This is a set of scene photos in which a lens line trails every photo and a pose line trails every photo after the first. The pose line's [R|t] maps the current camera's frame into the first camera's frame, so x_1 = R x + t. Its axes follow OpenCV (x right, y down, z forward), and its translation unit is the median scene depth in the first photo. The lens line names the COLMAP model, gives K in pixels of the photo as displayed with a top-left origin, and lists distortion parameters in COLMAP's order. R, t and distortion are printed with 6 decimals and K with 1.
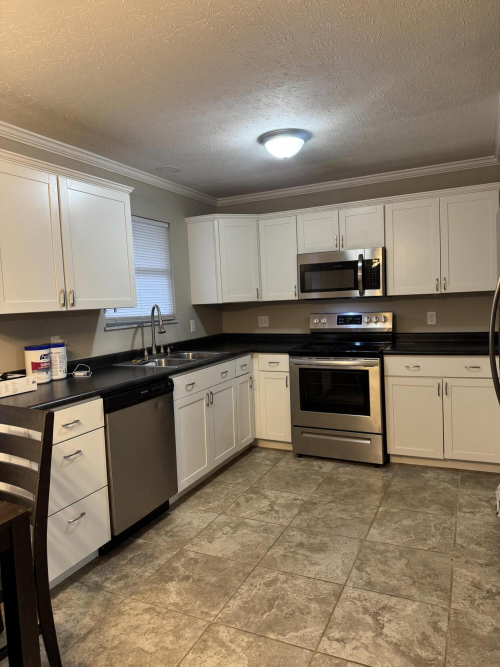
lens RADIAL K [[472.6, 0, 253.6], [0, 472.6, 328.6], [0, 0, 1]] dist [0.051409, -0.054851]
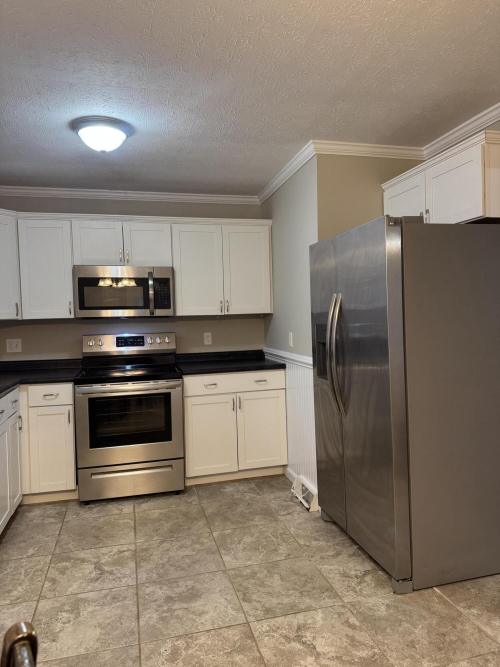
lens RADIAL K [[472.6, 0, 249.1], [0, 472.6, 331.8], [0, 0, 1]] dist [0.051409, -0.054851]
pose [[0.772697, -0.000895, 0.634775, -0.244634], [0.035014, 0.998537, -0.041214, 0.010788], [-0.633809, 0.054072, 0.771597, 0.162794]]
